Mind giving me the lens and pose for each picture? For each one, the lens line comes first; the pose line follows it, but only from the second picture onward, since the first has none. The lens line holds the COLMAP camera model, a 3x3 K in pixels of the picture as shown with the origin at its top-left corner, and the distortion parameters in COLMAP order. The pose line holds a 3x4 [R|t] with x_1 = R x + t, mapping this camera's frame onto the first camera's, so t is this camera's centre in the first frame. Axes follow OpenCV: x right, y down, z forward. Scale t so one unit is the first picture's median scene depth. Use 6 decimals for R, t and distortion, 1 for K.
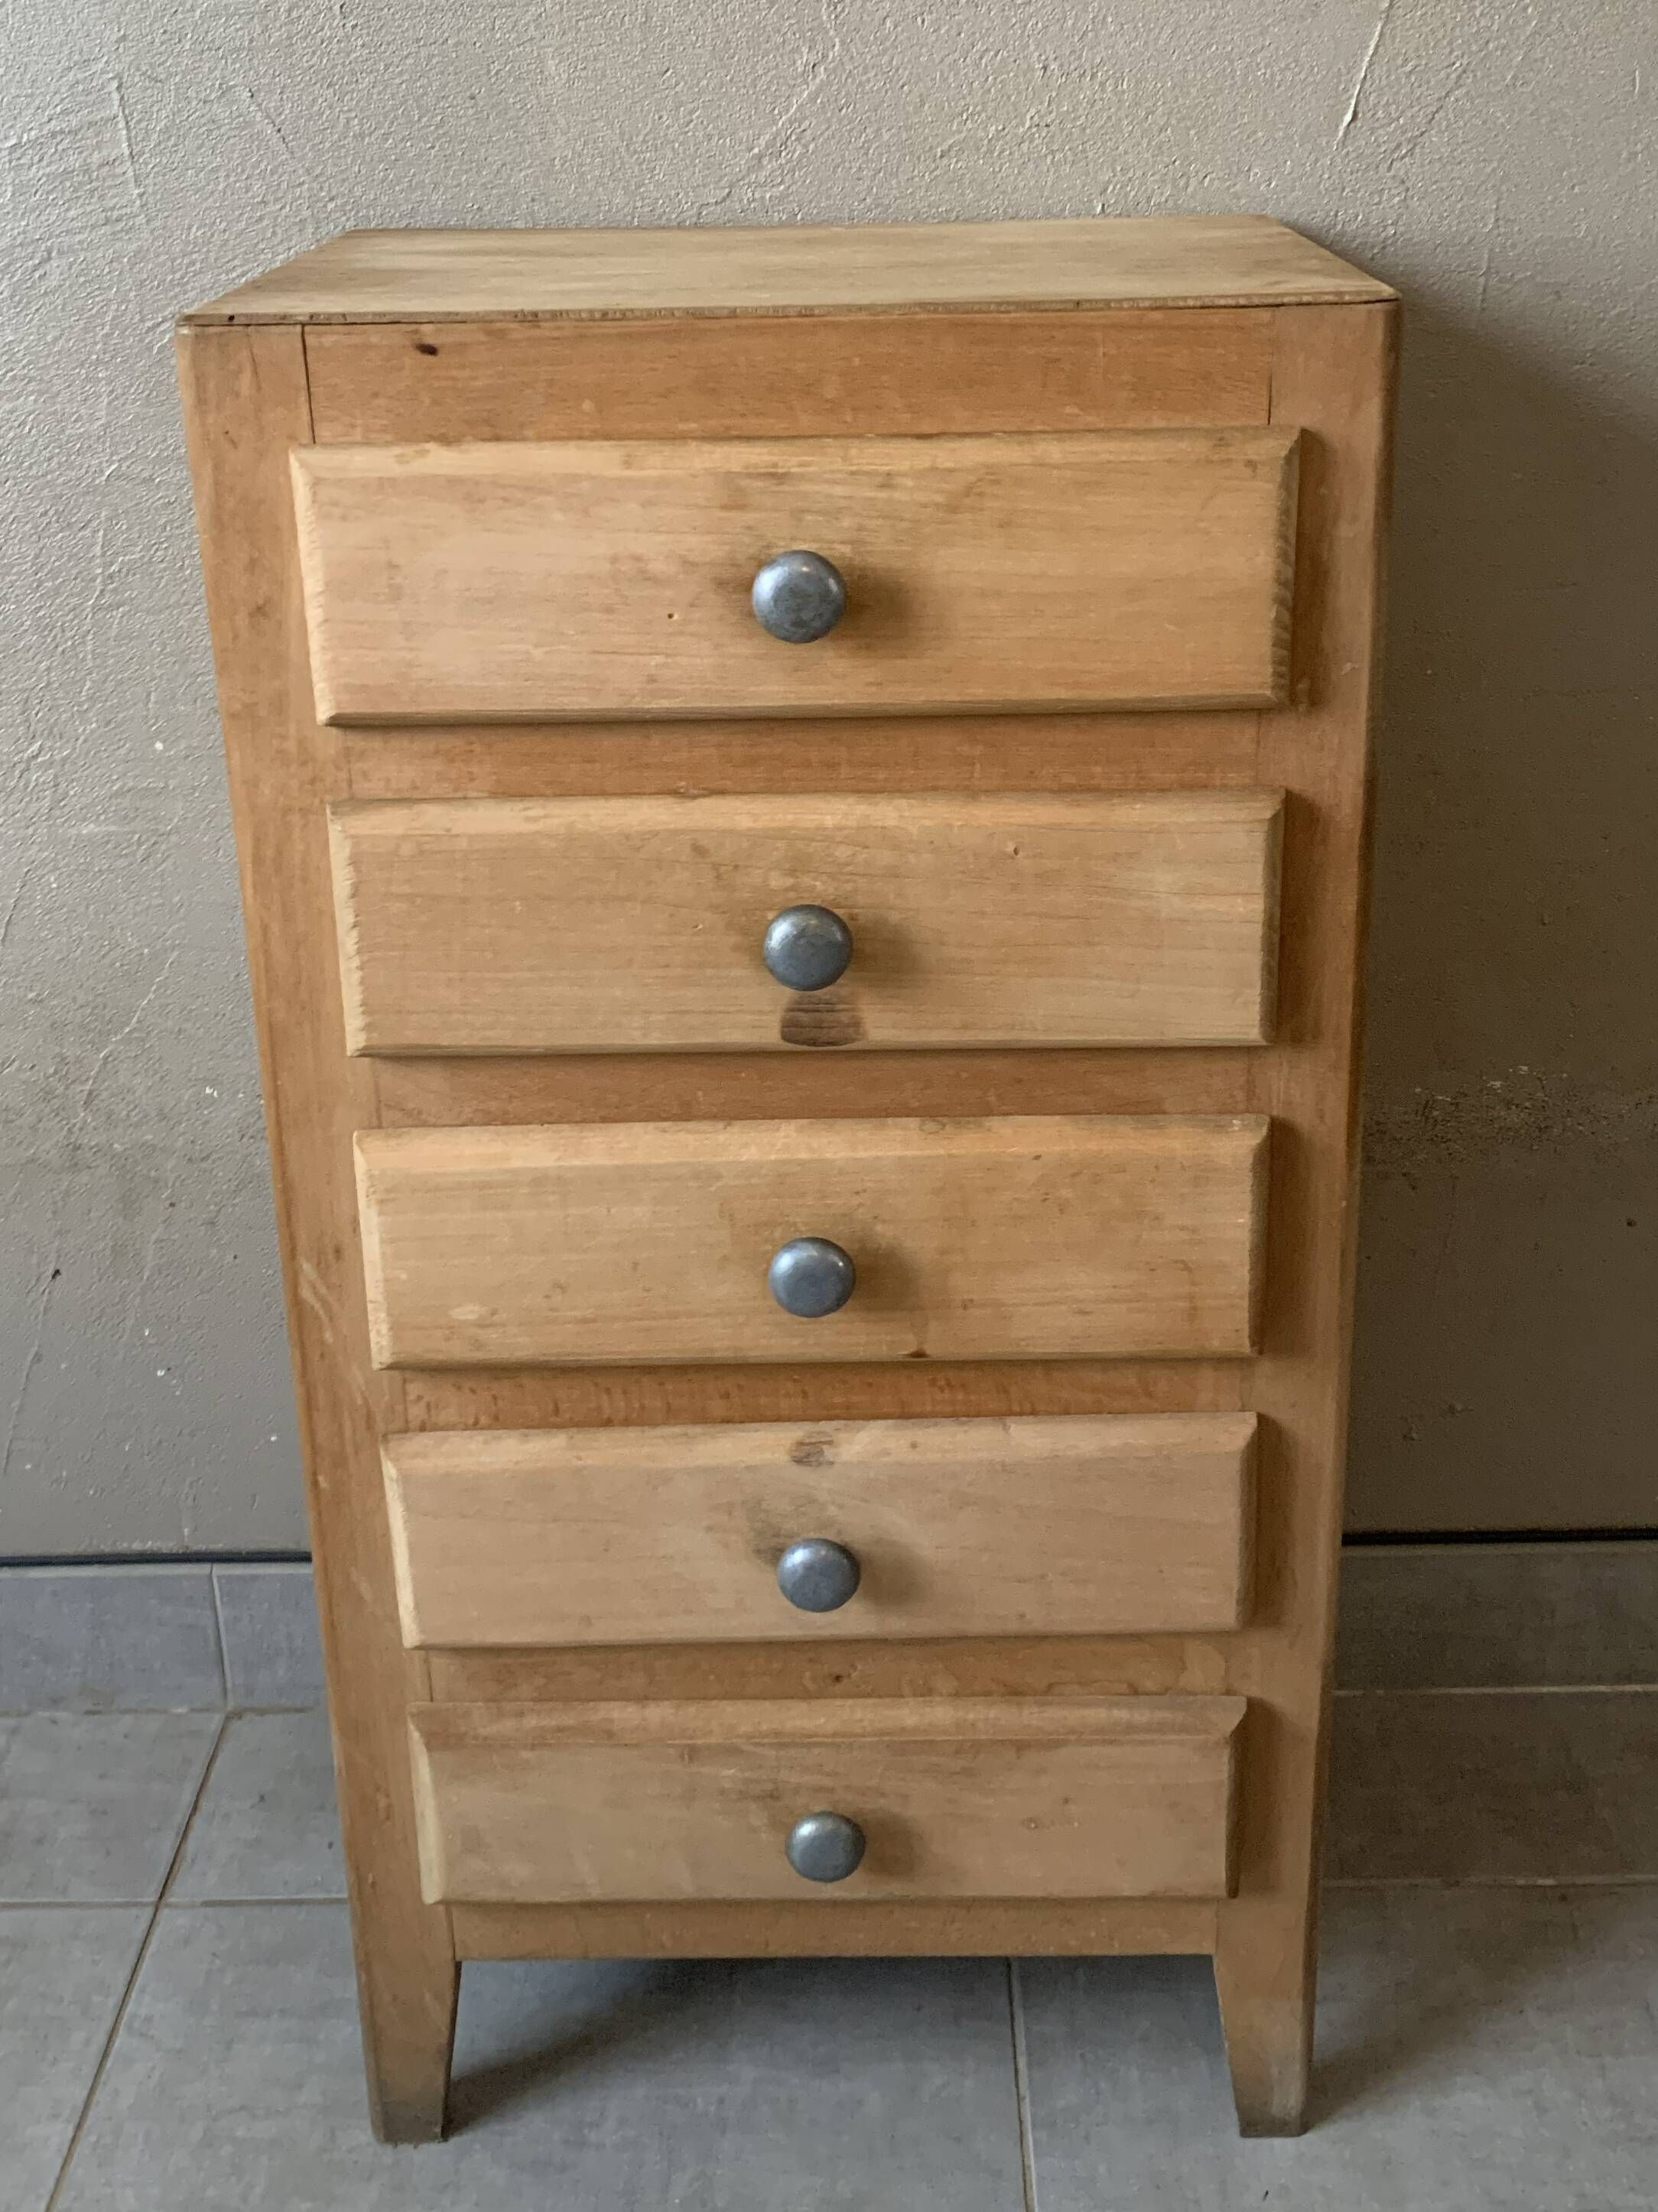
lens RADIAL K [[2374.6, 0, 849.4], [0, 2374.6, 764.8], [0, 0, 1]] dist [0.018447, 0.000000]
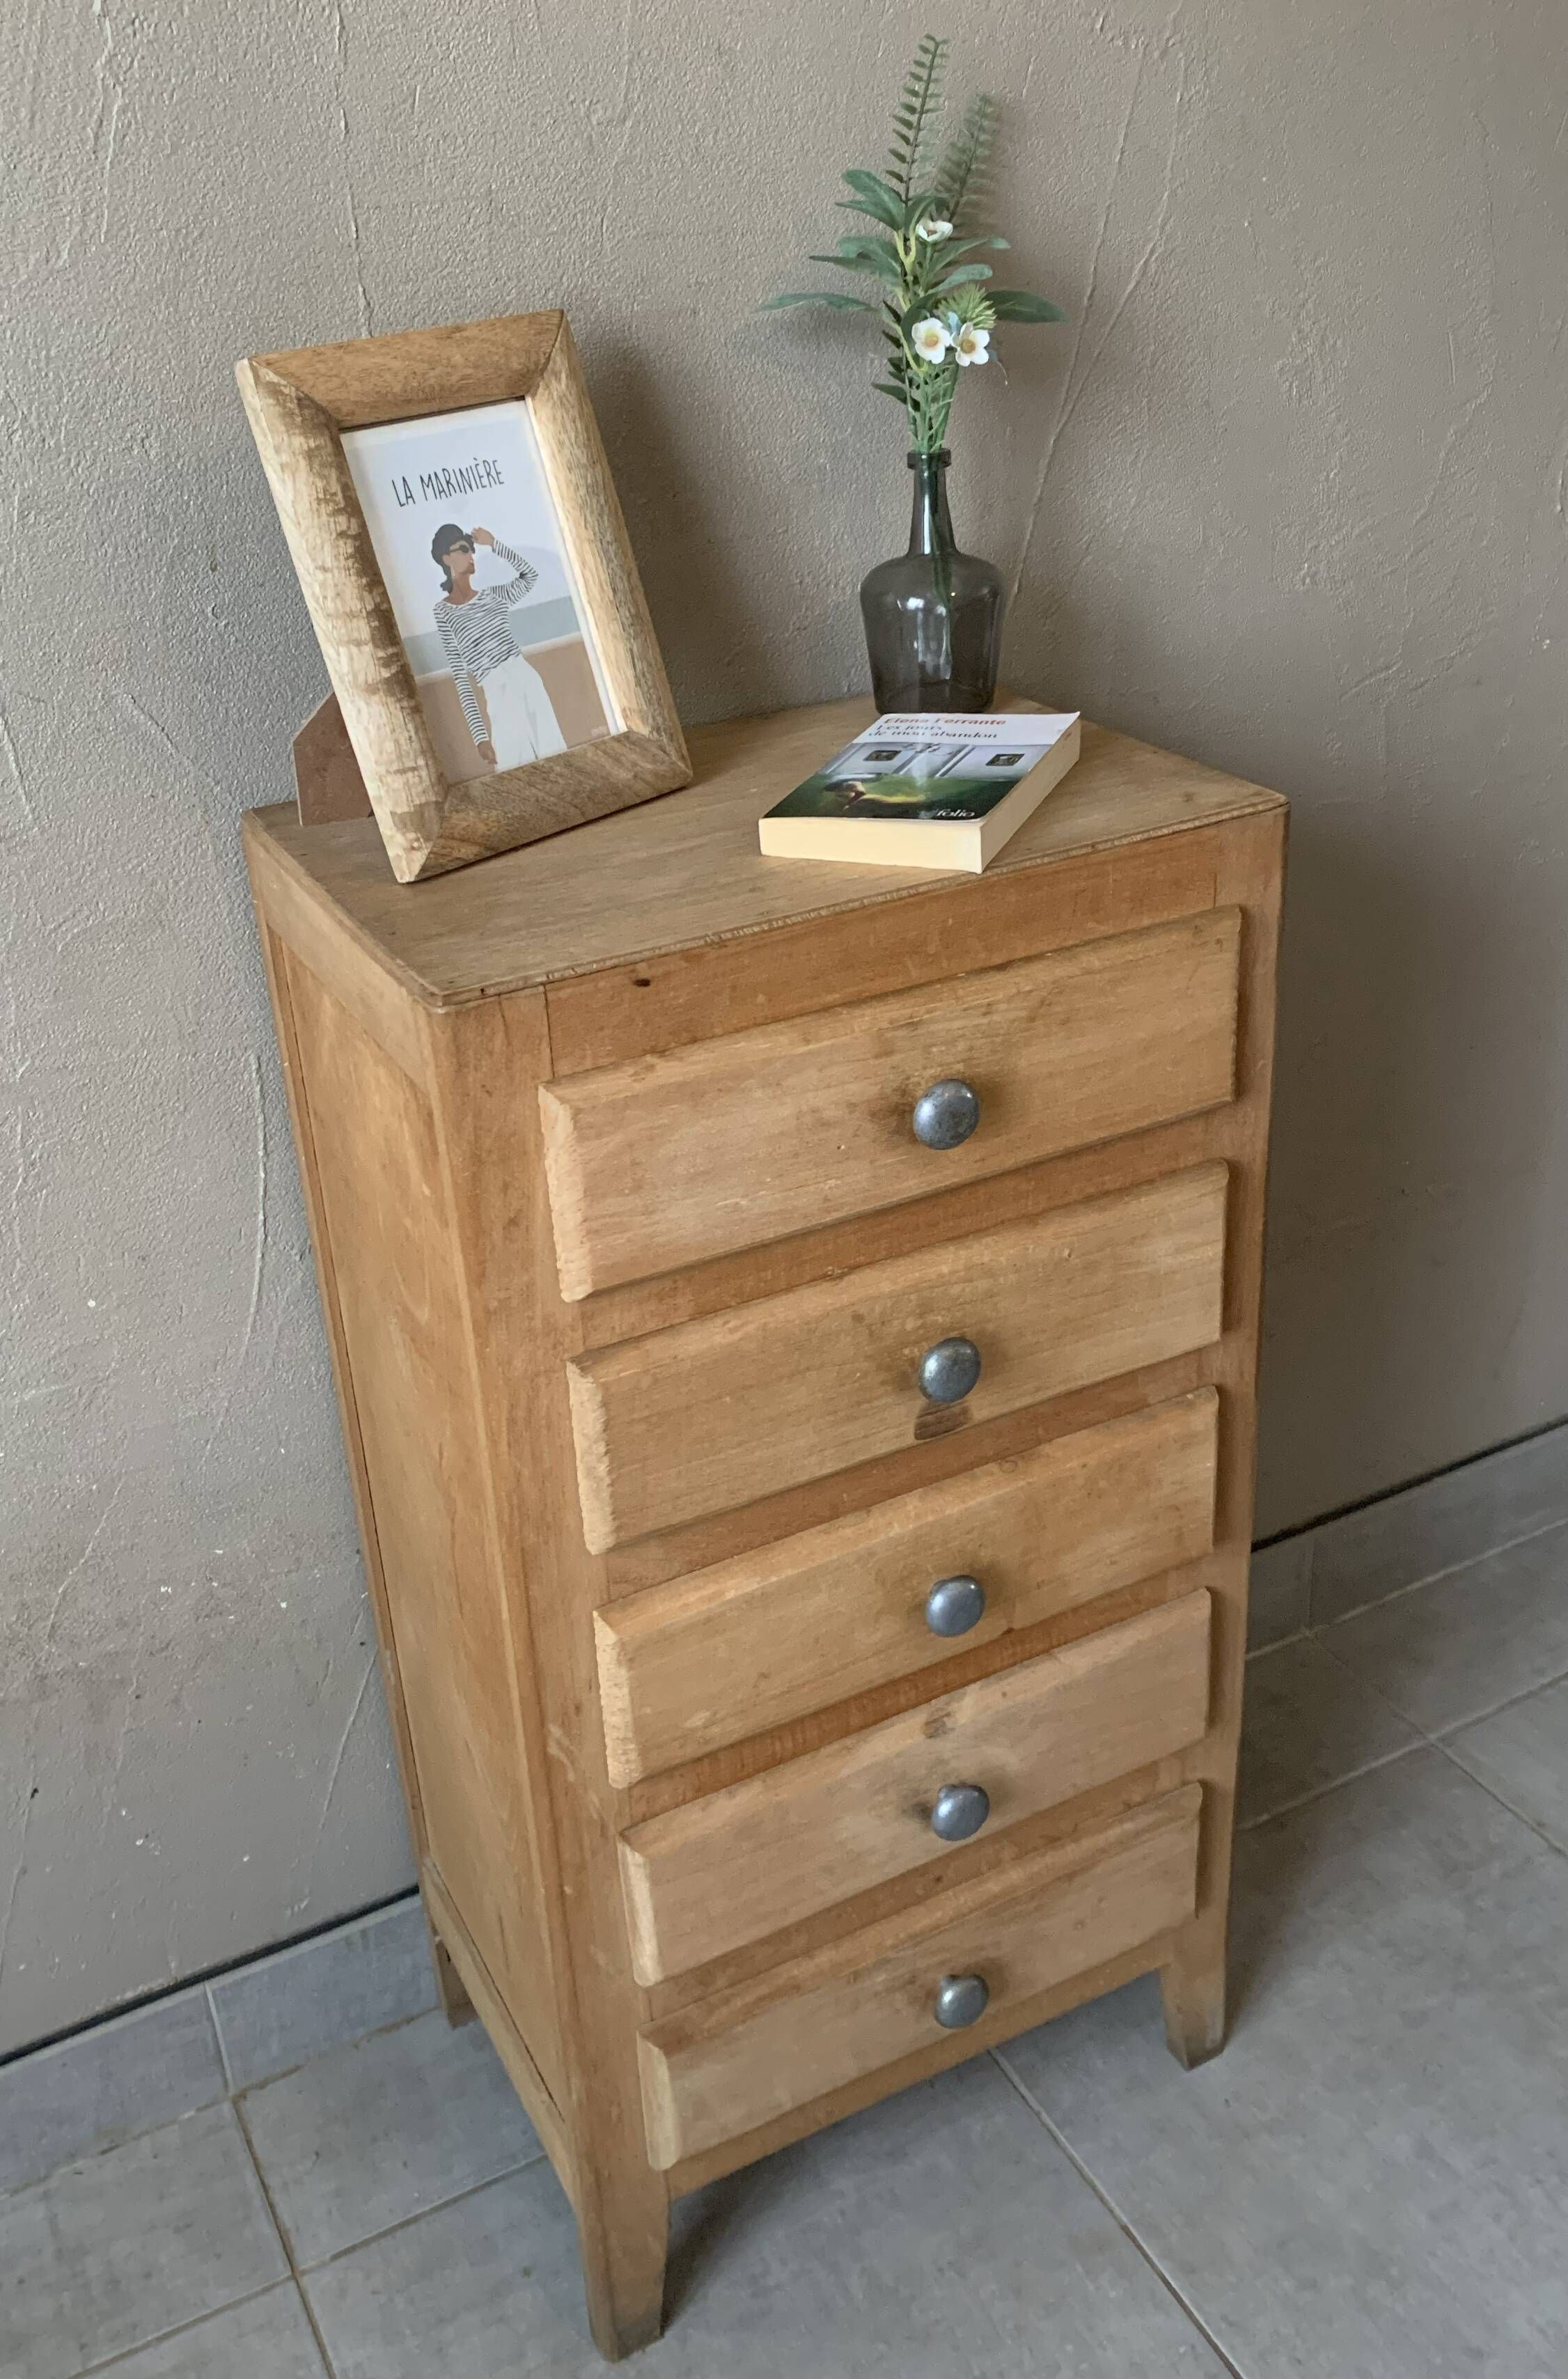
lens RADIAL K [[2182.1, 0, 787.9], [0, 2182.1, 1130.1], [0, 0, 1]] dist [0.027035, 0.000000]
pose [[0.883980, -0.229167, 0.407507, -0.510498], [0.178641, 0.971052, 0.158570, -0.234277], [-0.432050, -0.067376, 0.899330, -0.008394]]
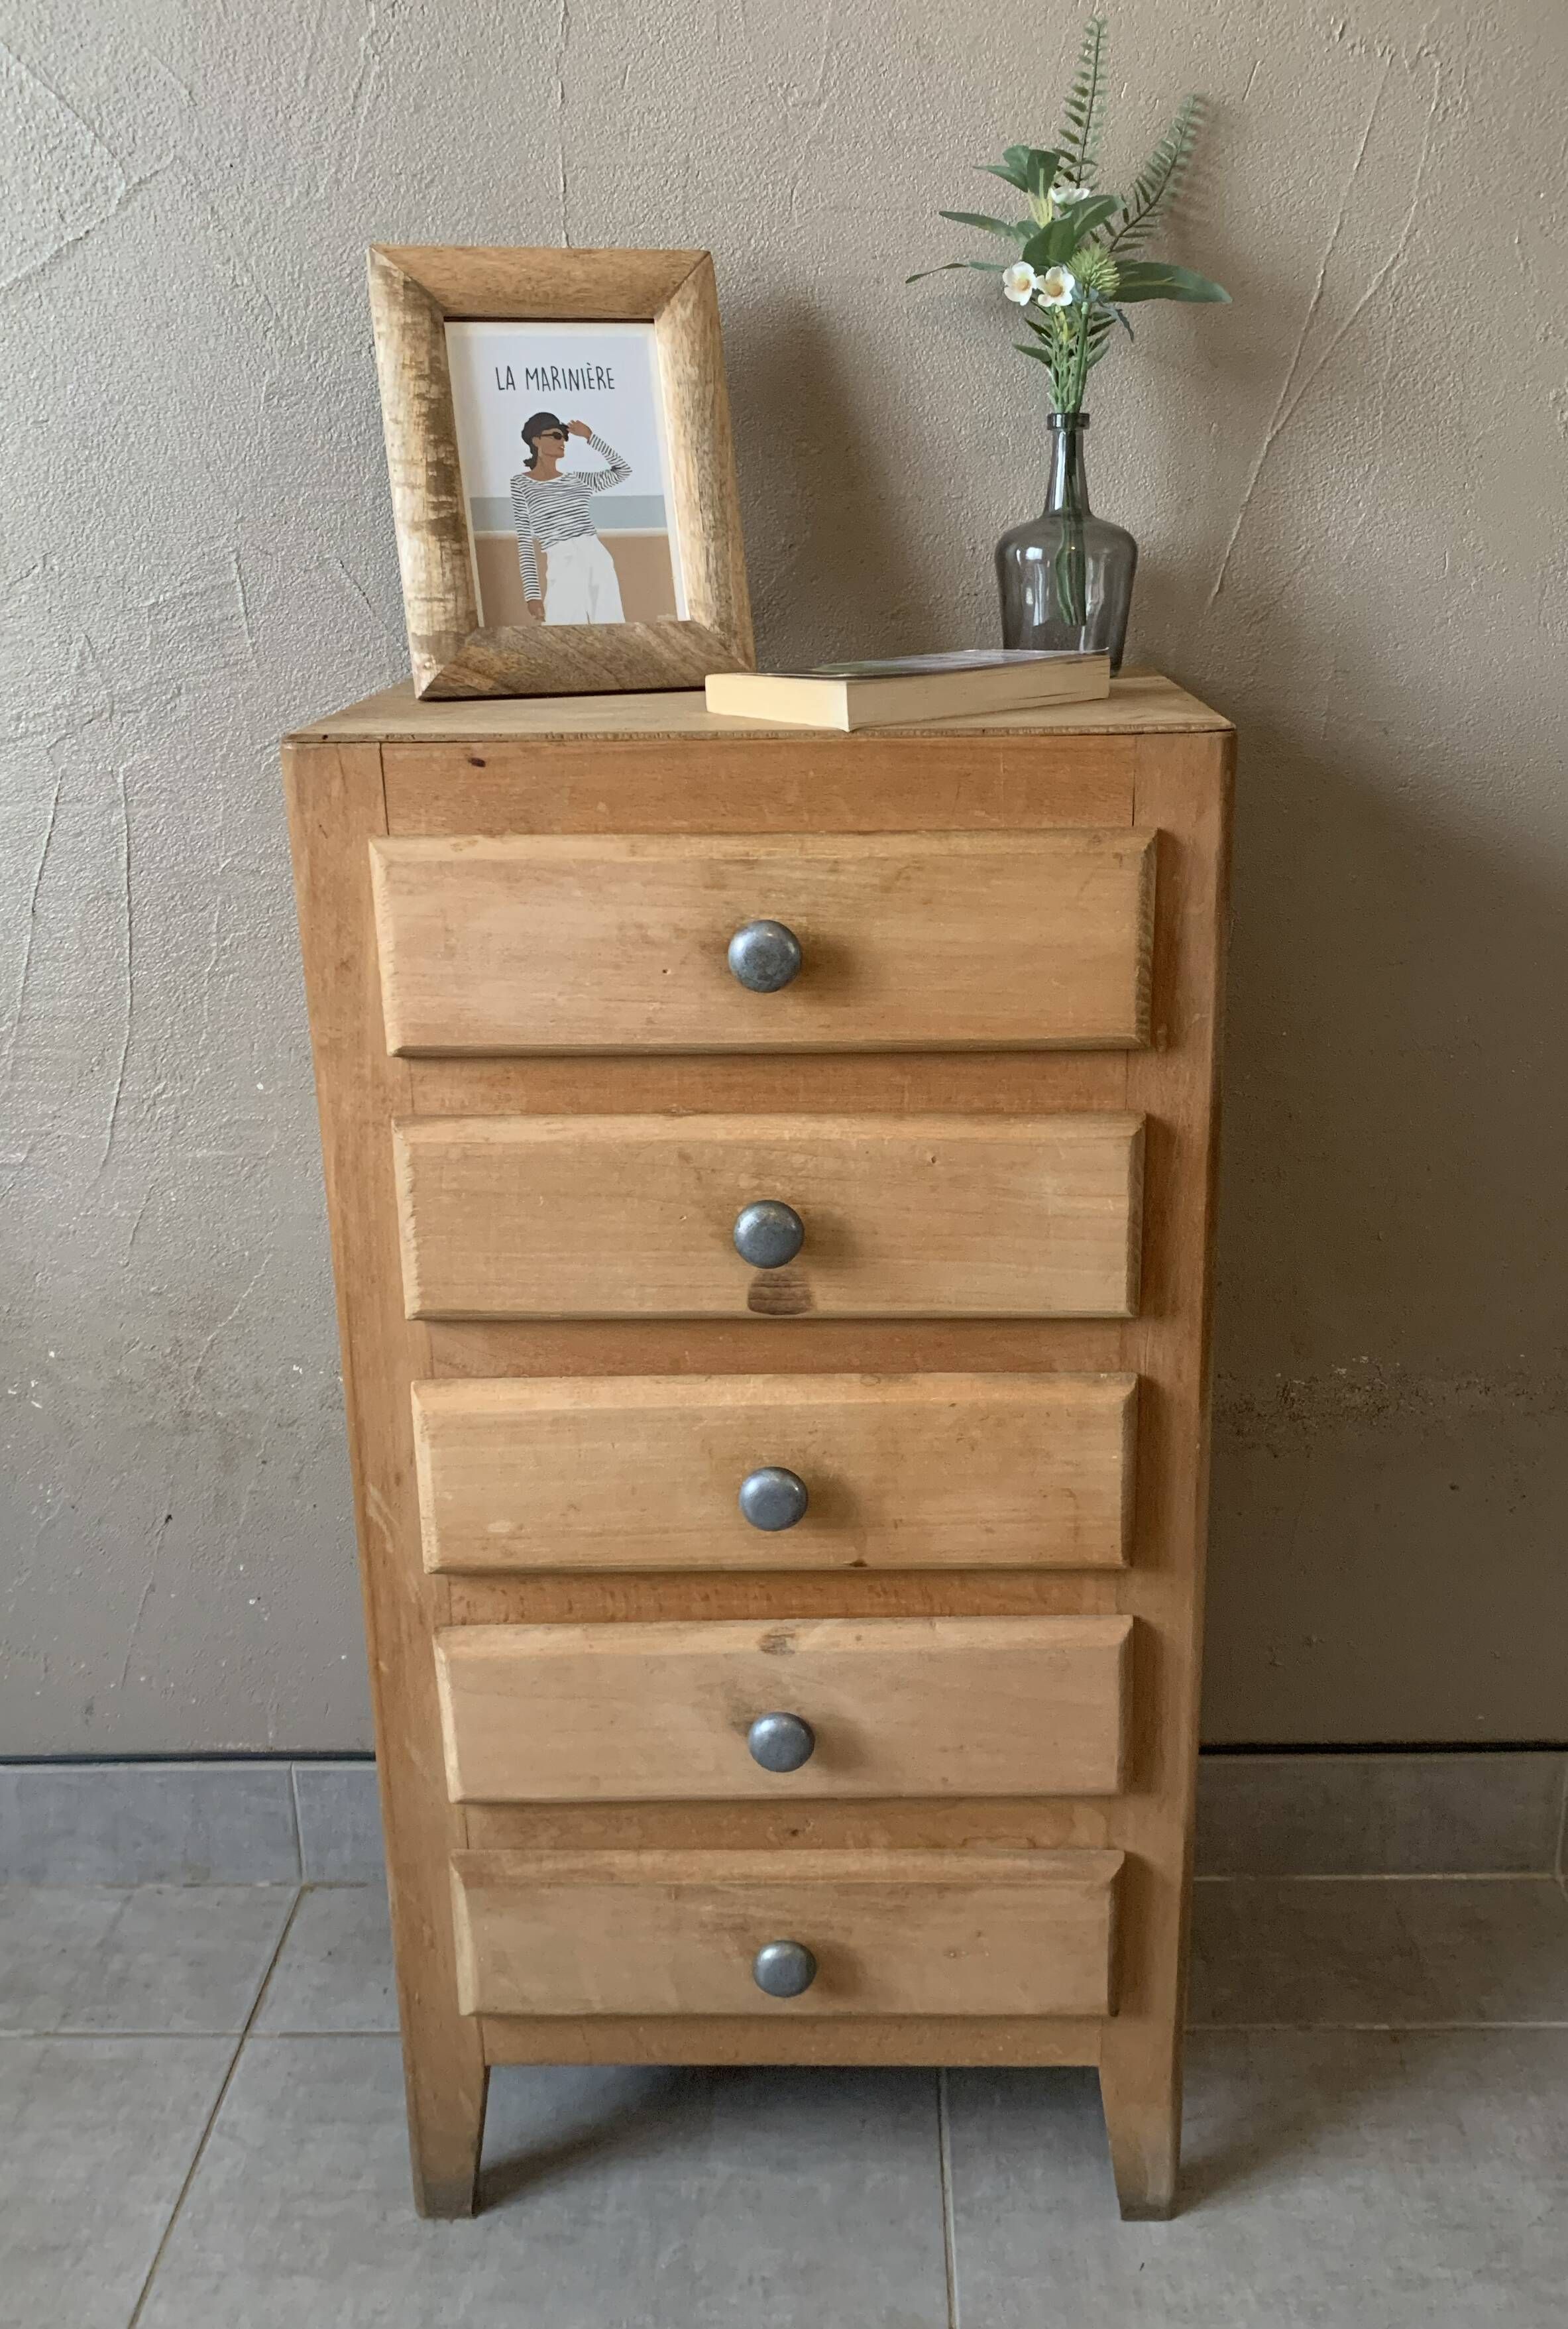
lens RADIAL K [[2061.9, 0, 838.3], [0, 2061.9, 1092.3], [0, 0, 1]] dist [0.034089, -0.021459]
pose [[0.999955, 0.007575, -0.005669, 0.022559], [-0.007728, 0.999592, -0.027513, 0.029327], [0.005458, 0.027555, 0.999605, -0.098691]]
